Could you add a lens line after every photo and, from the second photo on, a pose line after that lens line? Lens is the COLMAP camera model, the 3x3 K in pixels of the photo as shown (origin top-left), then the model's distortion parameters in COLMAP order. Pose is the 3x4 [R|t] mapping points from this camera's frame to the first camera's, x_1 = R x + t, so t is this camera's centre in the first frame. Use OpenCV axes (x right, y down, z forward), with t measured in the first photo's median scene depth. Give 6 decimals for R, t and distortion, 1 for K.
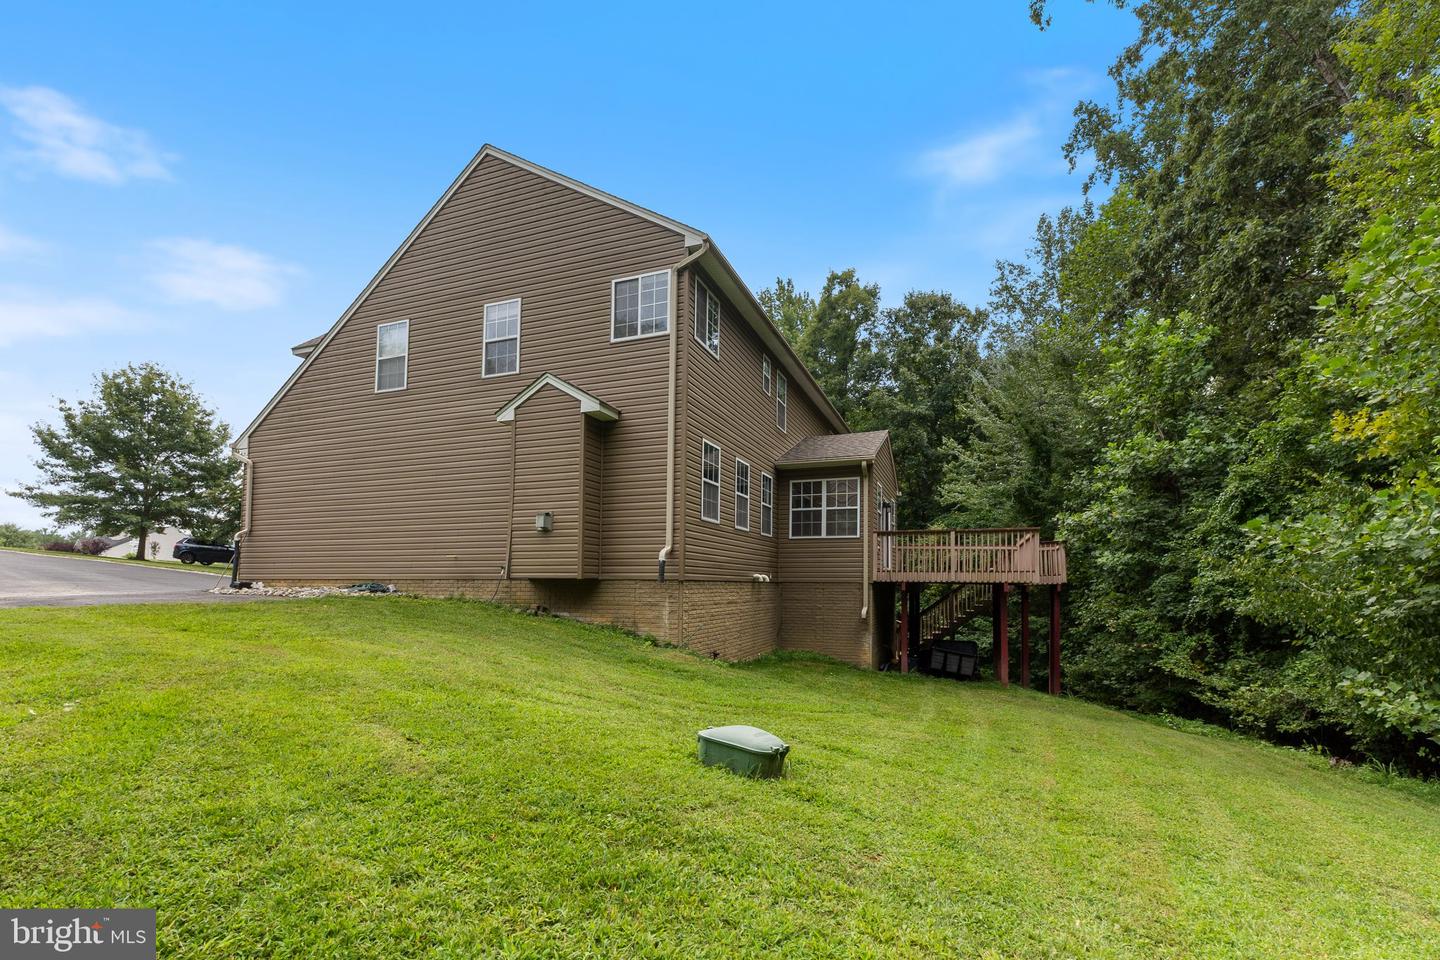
lens RADIAL K [[633.9, 0, 722.8], [0, 633.9, 556.6], [0, 0, 1]] dist [-0.001864, -0.000243]
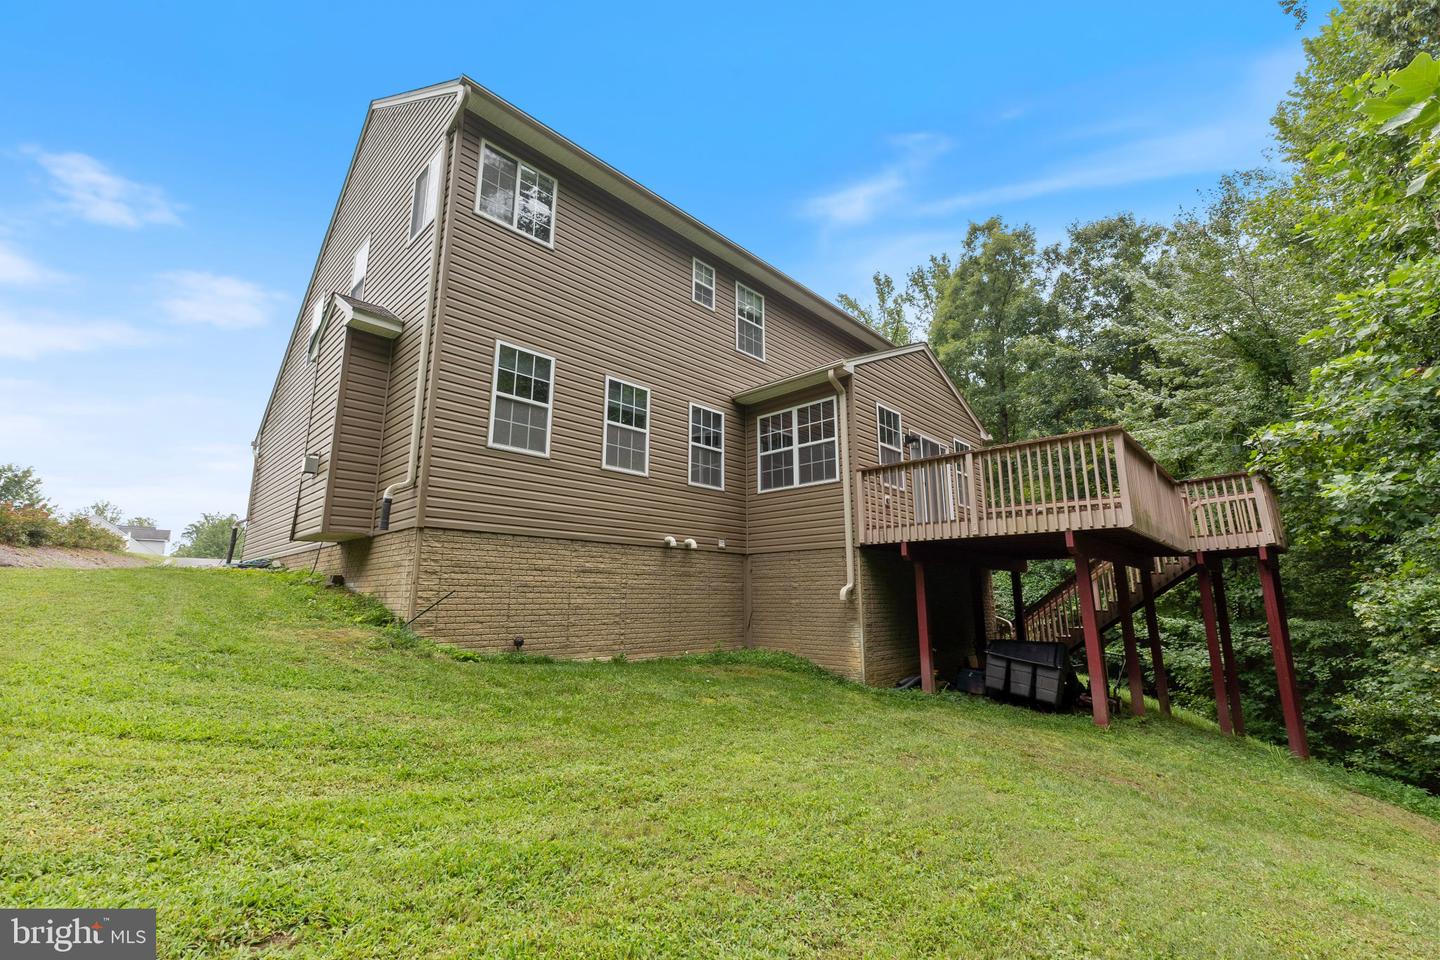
lens RADIAL K [[600.4, 0, 720.0], [0, 600.4, 480.0], [0, 0, 1]] dist [0.000719, 0.000052]
pose [[0.919669, -0.083689, -0.383674, 0.338684], [0.022871, 0.986784, -0.160421, 0.068128], [0.392028, 0.138760, 0.909428, 0.354762]]
